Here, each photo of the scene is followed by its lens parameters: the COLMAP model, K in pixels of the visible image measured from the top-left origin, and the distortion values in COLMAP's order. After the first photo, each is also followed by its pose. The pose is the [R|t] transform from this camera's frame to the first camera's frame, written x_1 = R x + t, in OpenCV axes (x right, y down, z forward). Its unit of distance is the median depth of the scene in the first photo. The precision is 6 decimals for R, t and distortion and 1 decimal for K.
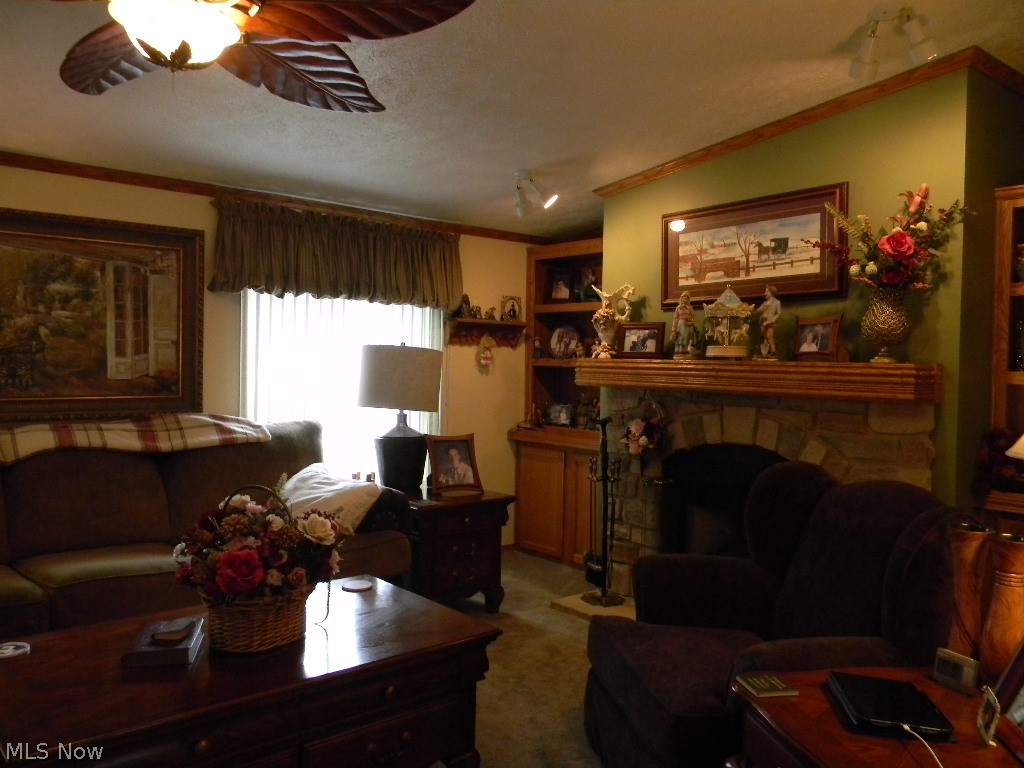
lens RADIAL K [[822.8, 0, 513.0], [0, 822.8, 384.3], [0, 0, 1]] dist [0.013096, -0.012423]
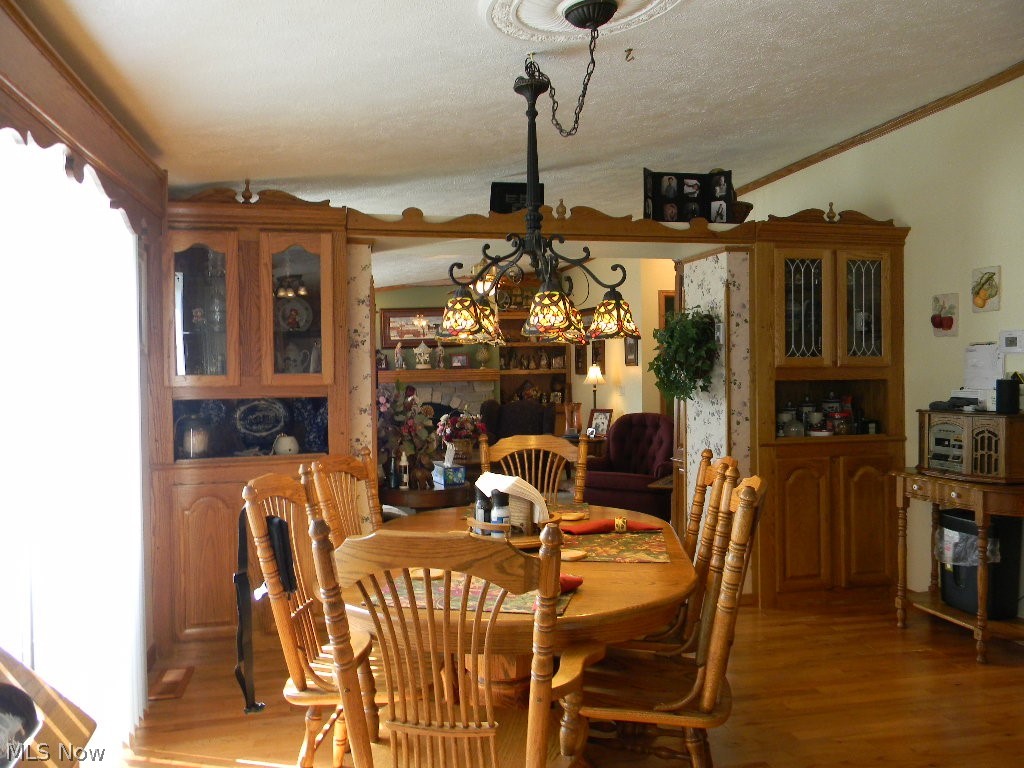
lens RADIAL K [[822.8, 0, 510.8], [0, 822.8, 383.4], [0, 0, 1]] dist [0.013096, -0.012423]
pose [[0.469727, -0.044001, 0.881715, -1.863123], [0.056831, 0.998193, 0.019537, -0.021315], [-0.880981, 0.040931, 0.471378, -0.450599]]
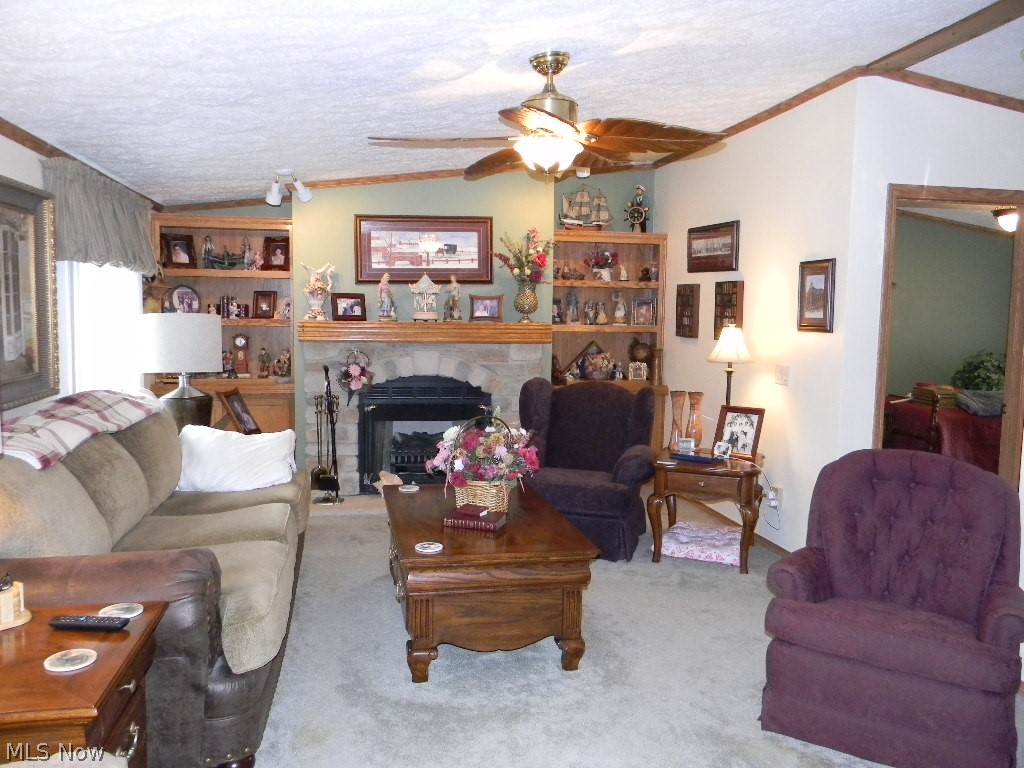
lens RADIAL K [[822.8, 0, 513.4], [0, 822.8, 382.9], [0, 0, 1]] dist [0.013096, -0.012423]
pose [[0.494809, -0.091464, 0.864175, -0.982476], [0.022390, 0.995457, 0.092539, -0.052230], [-0.868713, -0.026441, 0.494609, 0.093517]]
